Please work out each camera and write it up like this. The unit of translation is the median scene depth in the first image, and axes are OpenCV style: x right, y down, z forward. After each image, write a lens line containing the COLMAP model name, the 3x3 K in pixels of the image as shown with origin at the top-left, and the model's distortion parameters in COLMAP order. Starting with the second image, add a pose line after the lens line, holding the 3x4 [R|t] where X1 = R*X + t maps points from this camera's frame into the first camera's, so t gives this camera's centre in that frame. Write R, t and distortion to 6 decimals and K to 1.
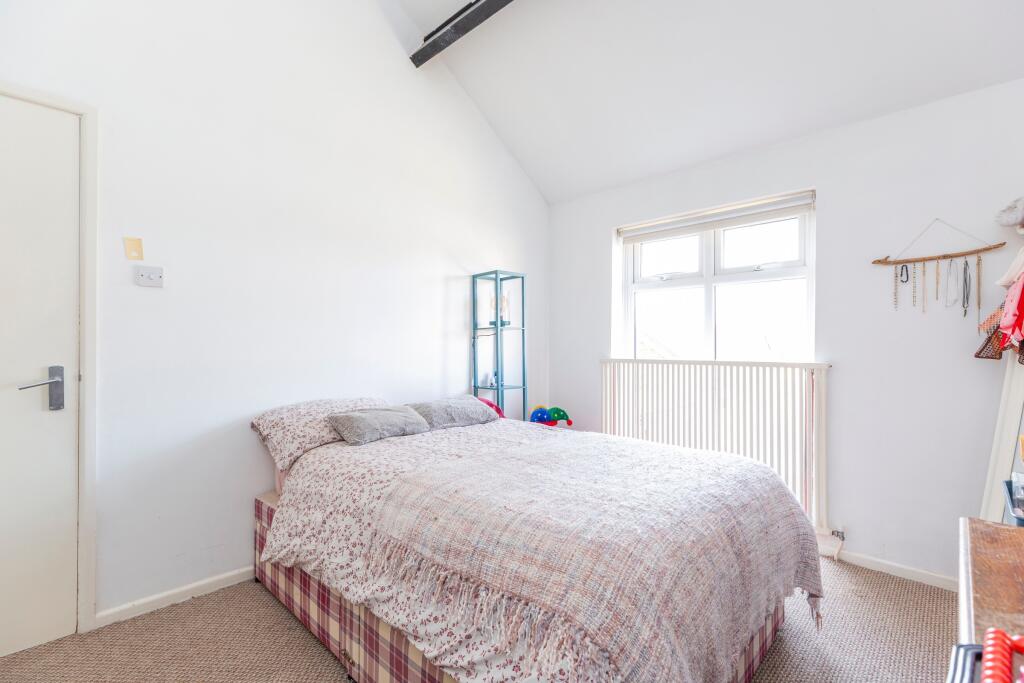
lens RADIAL K [[456.5, 0, 507.4], [0, 456.5, 342.4], [0, 0, 1]] dist [0.000099, 0.000114]
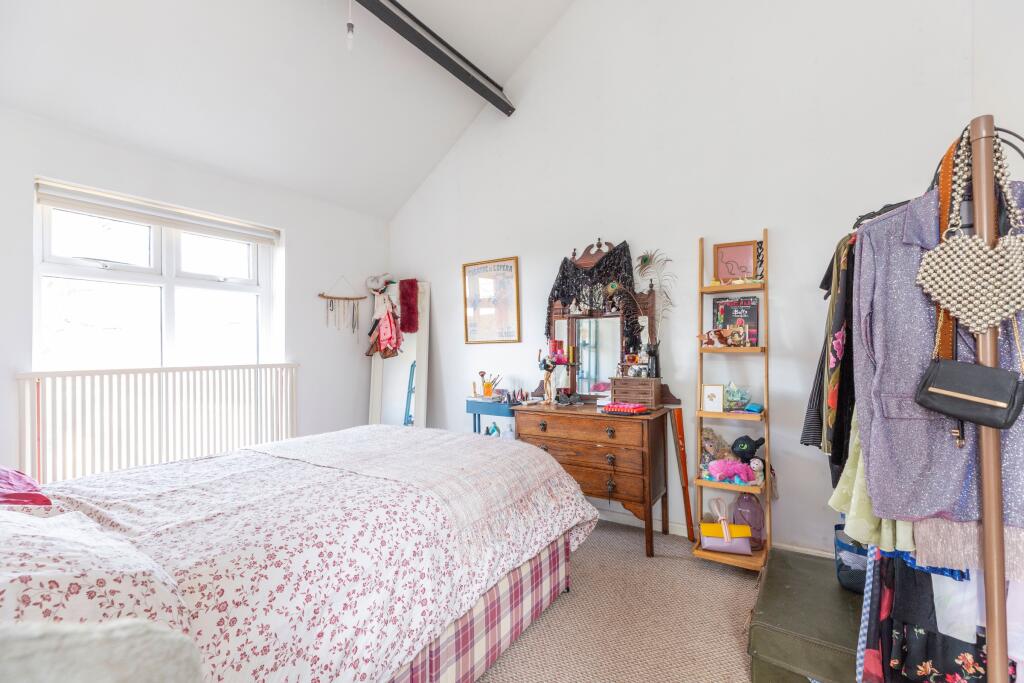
lens RADIAL K [[456.5, 0, 507.4], [0, 456.5, 342.4], [0, 0, 1]] dist [0.000099, 0.000114]
pose [[-0.179375, 0.013089, 0.983694, -0.645932], [0.001542, 0.999914, -0.013023, 0.002352], [-0.983779, -0.000819, -0.179380, 0.531632]]
